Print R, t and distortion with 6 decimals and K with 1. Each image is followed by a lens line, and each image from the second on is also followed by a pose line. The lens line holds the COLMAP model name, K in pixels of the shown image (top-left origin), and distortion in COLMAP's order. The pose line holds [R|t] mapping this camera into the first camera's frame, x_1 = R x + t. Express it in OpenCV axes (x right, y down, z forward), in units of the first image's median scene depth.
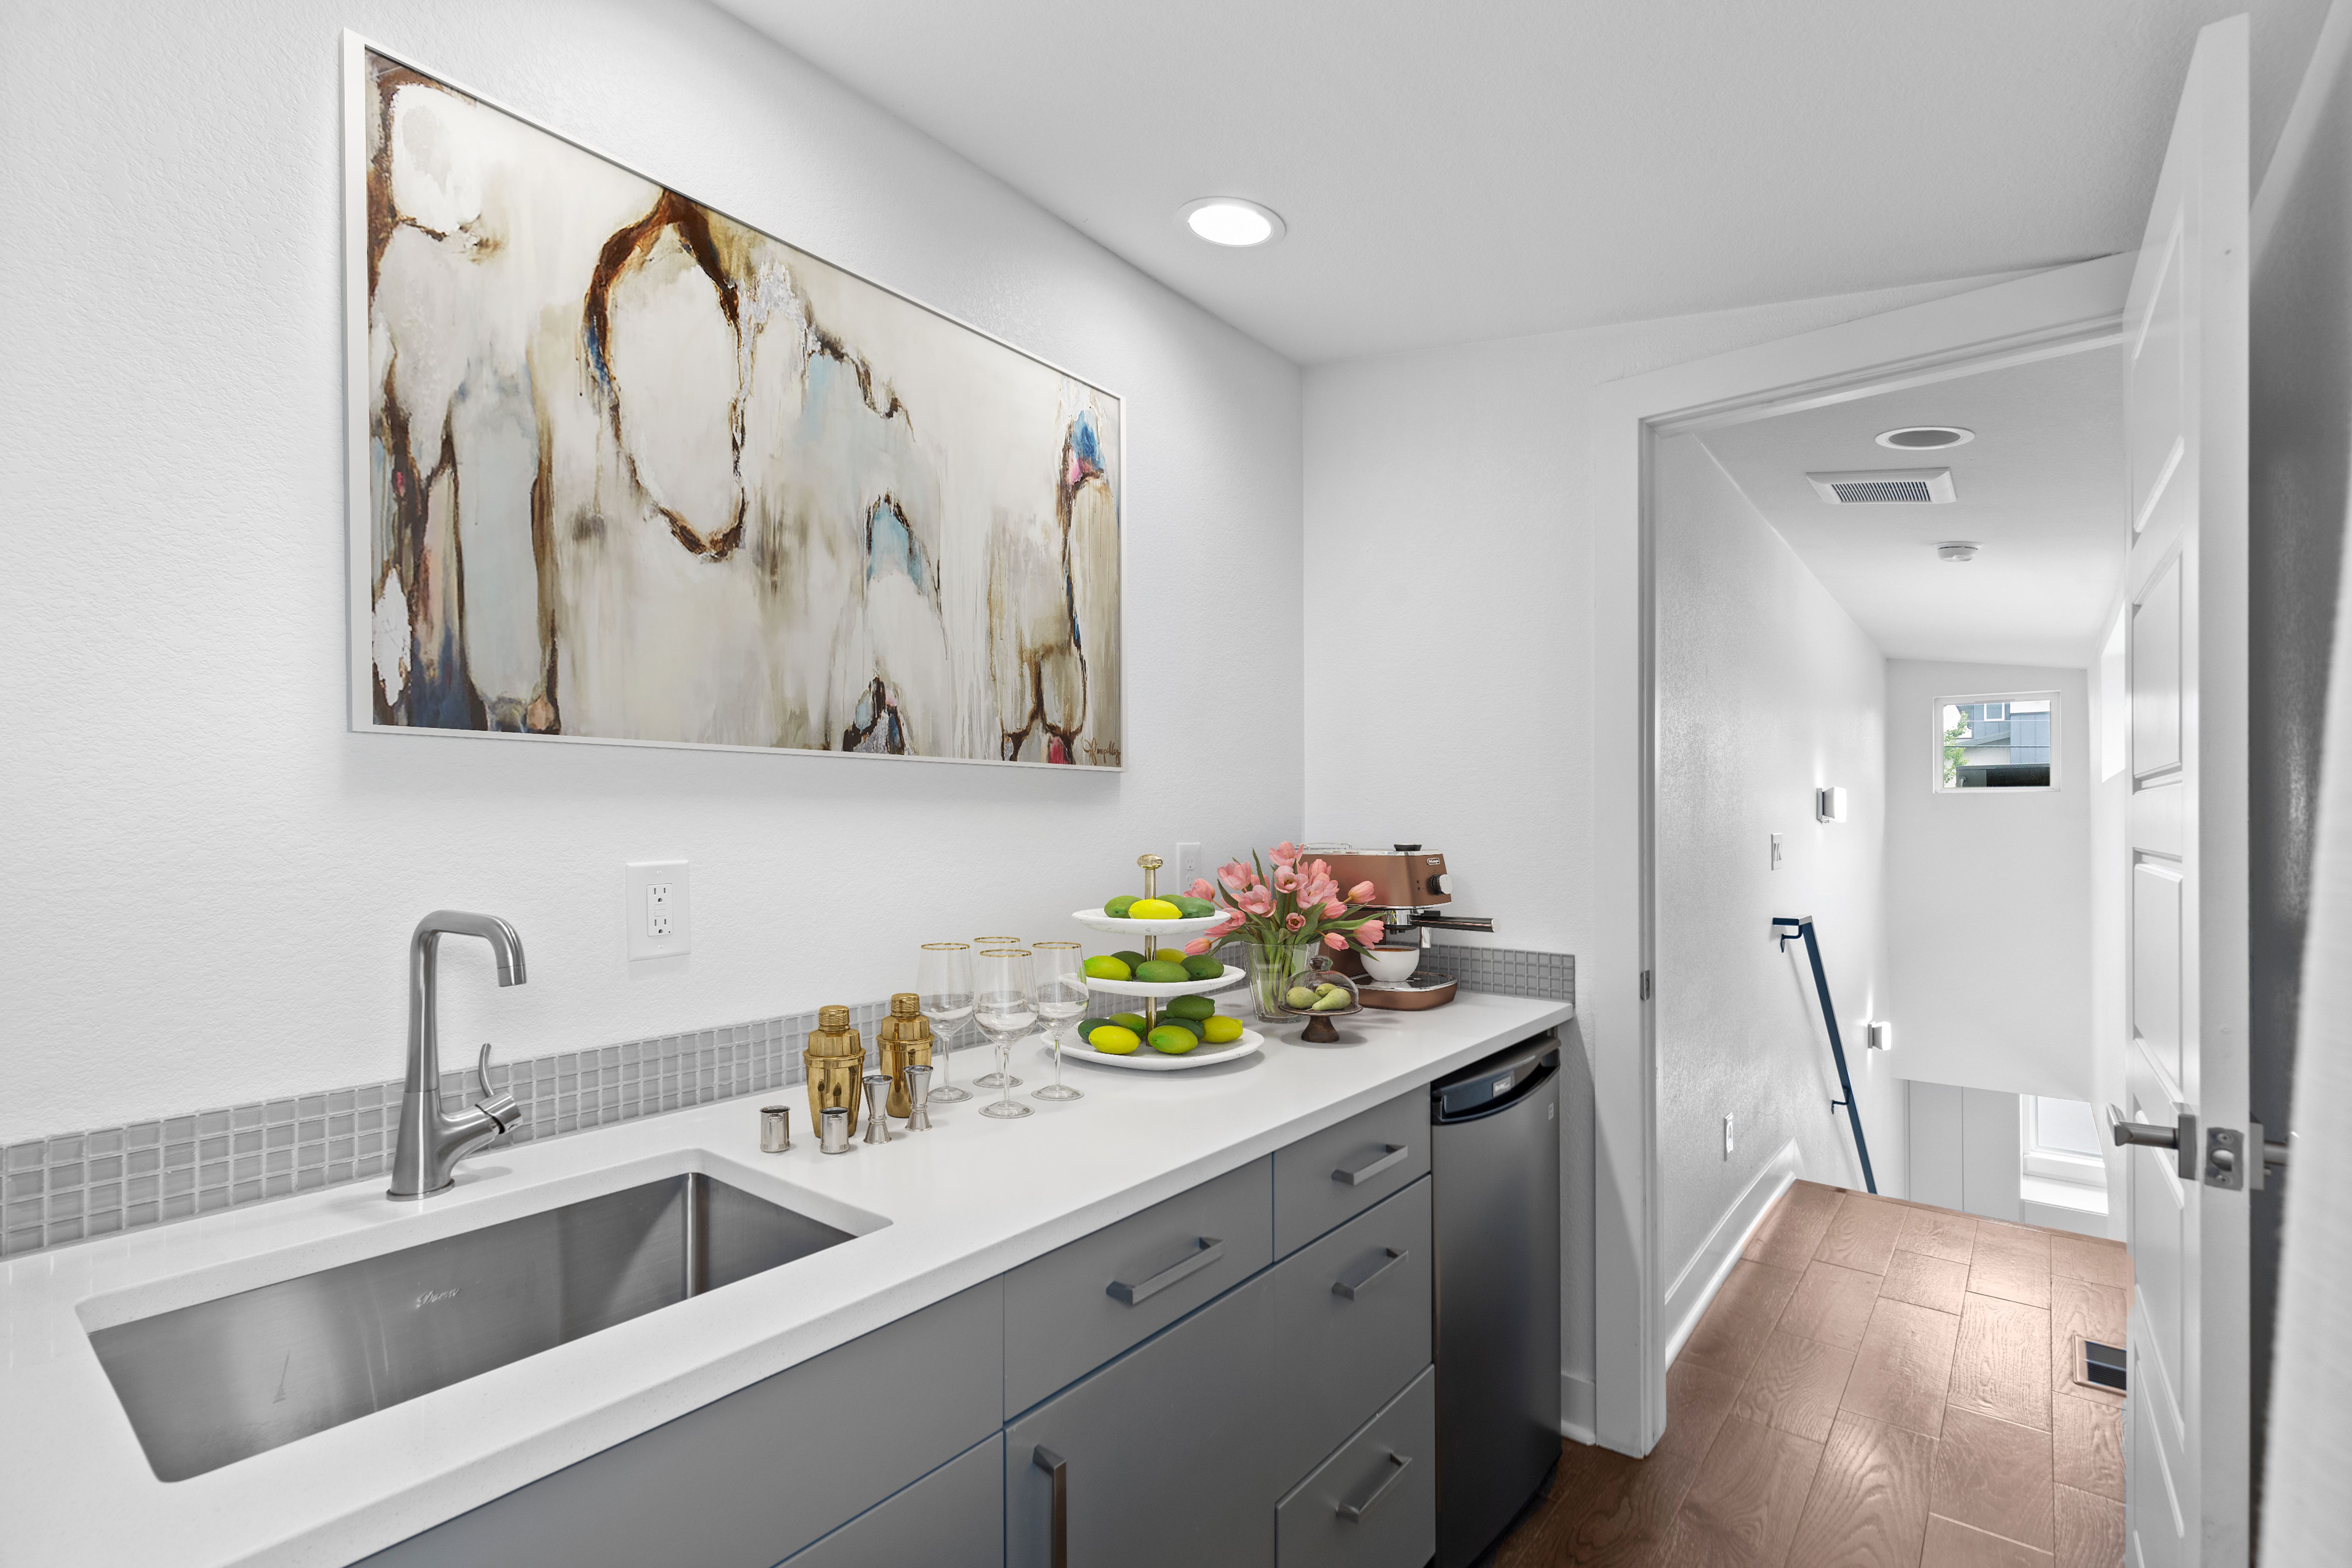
lens RADIAL K [[1081.5, 0, 1167.5], [0, 1081.5, 806.5], [0, 0, 1]] dist [0.007061, -0.000100]
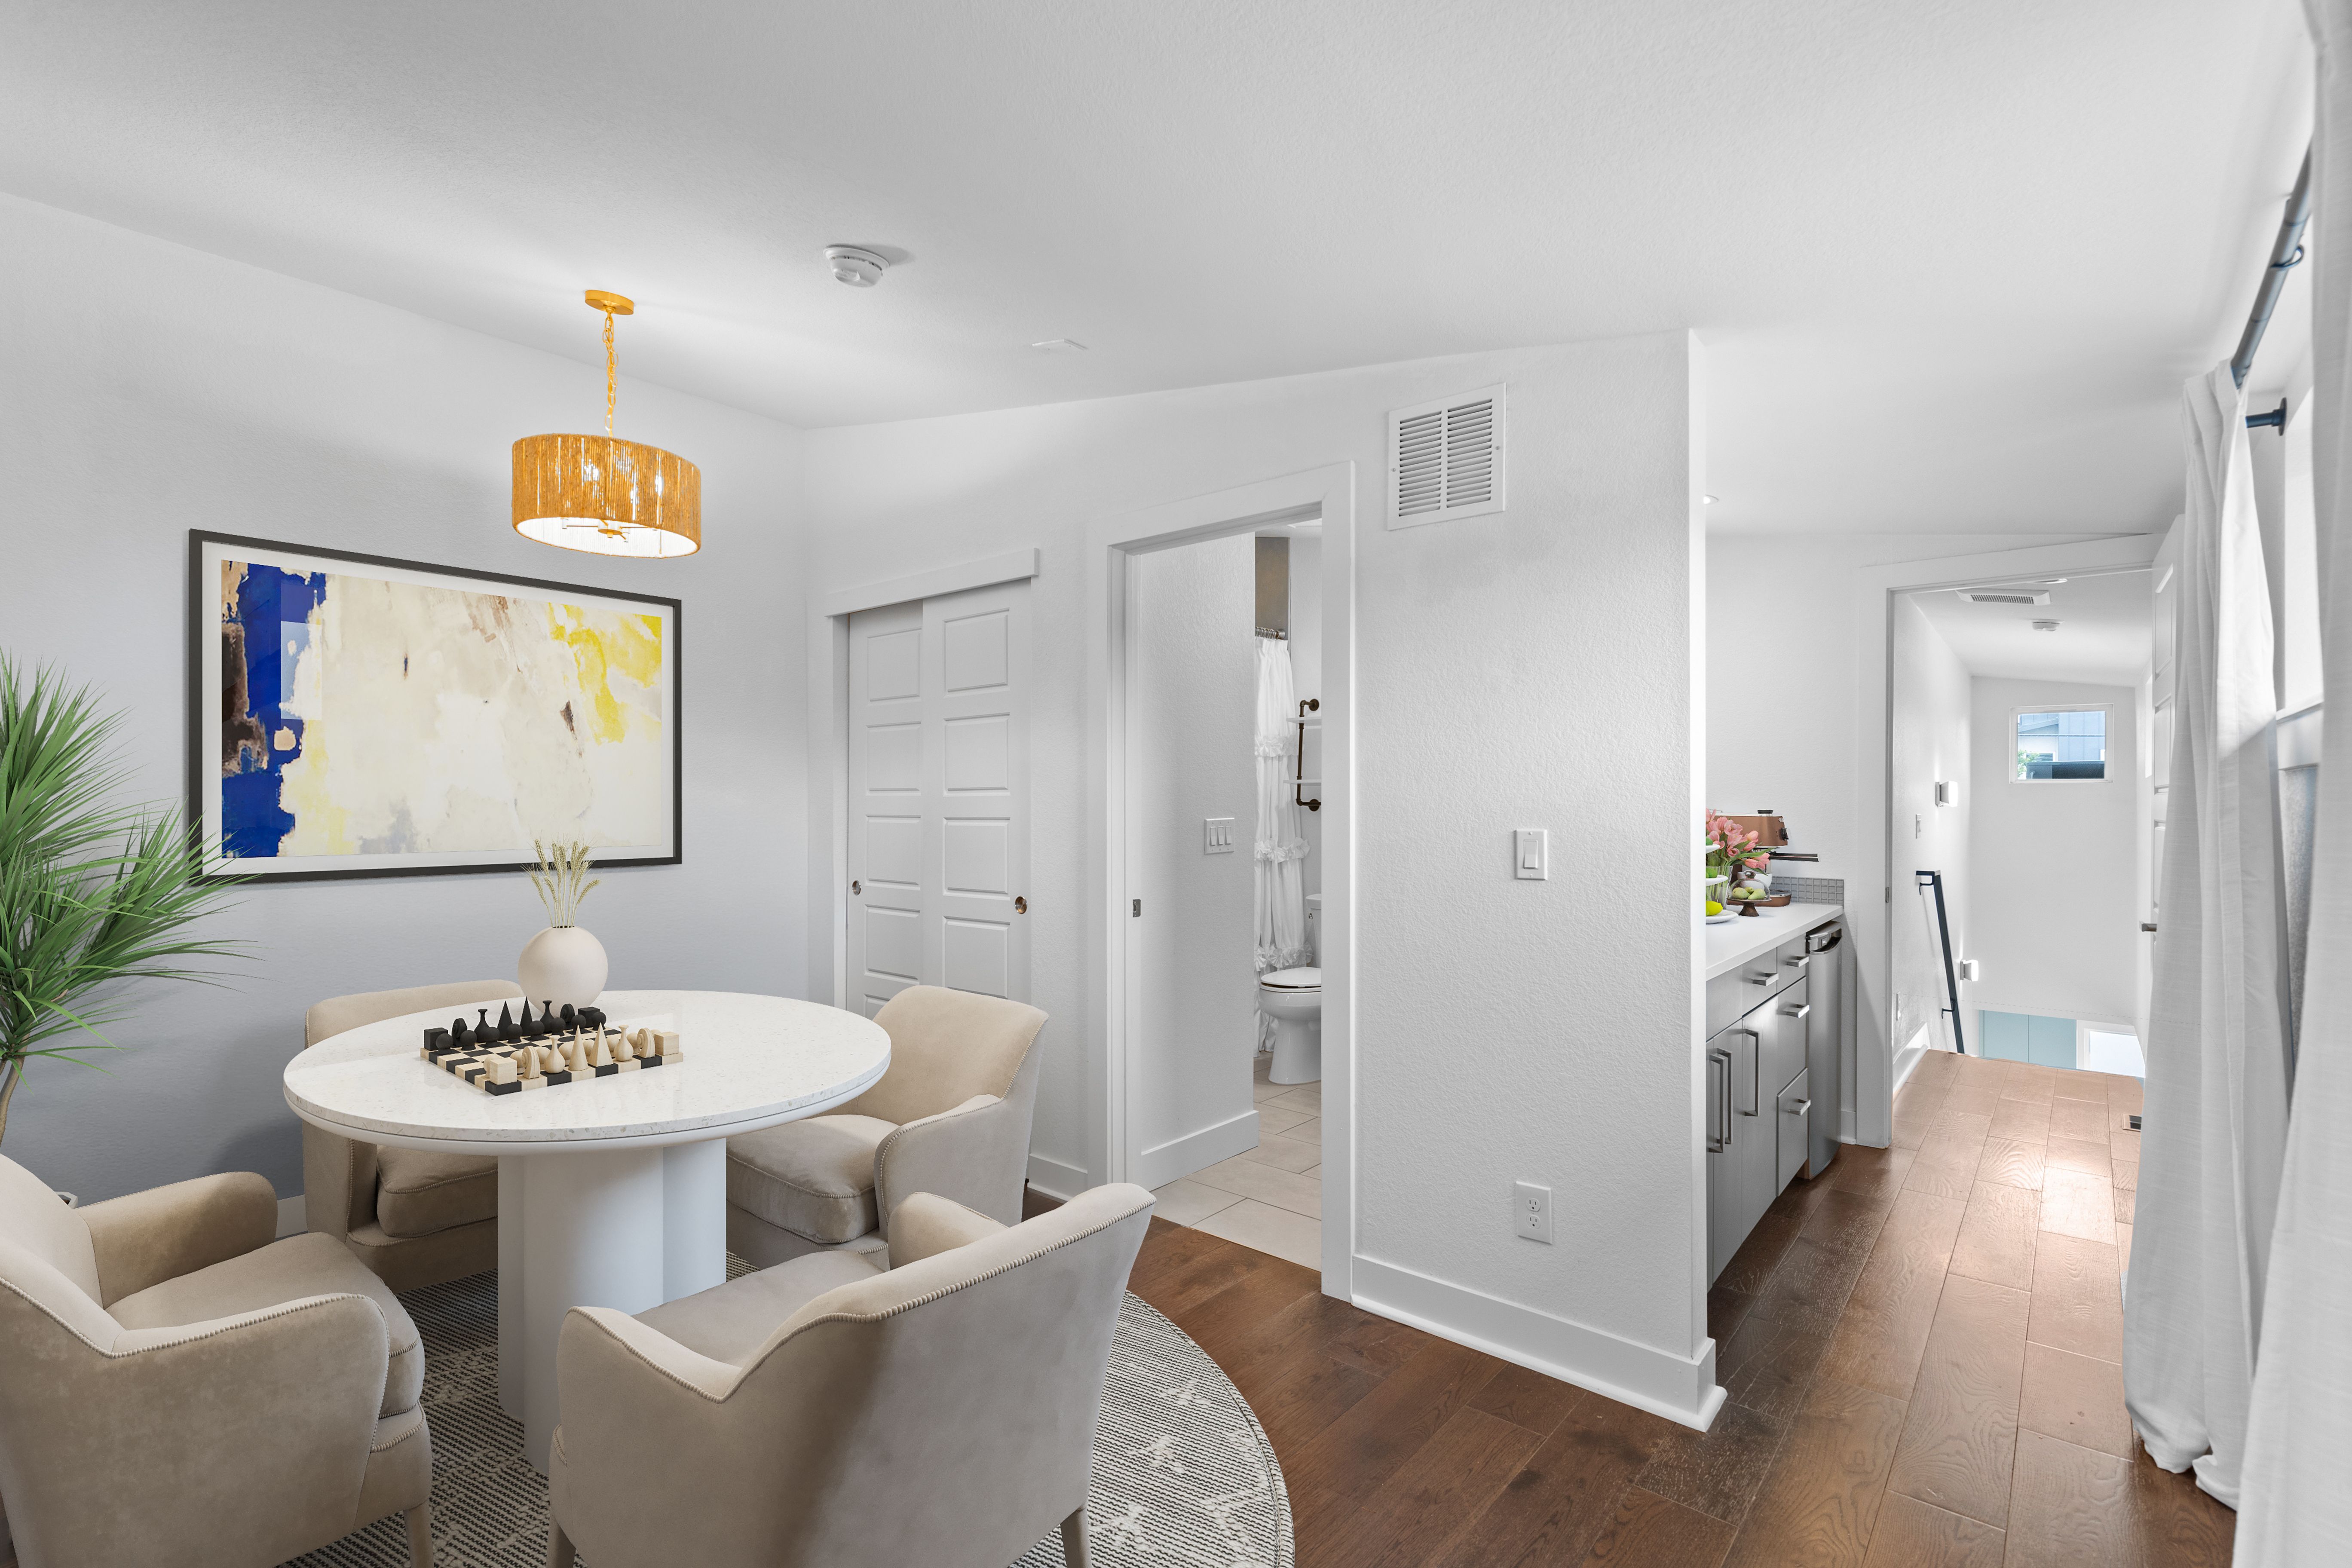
lens RADIAL K [[1068.3, 0, 1174.5], [0, 1068.3, 793.3], [0, 0, 1]] dist [0.001603, 0.000137]
pose [[0.999581, 0.003894, -0.028697, -1.037502], [-0.003719, 0.999974, 0.006137, -0.020986], [0.028720, -0.006028, 0.999569, -1.228214]]
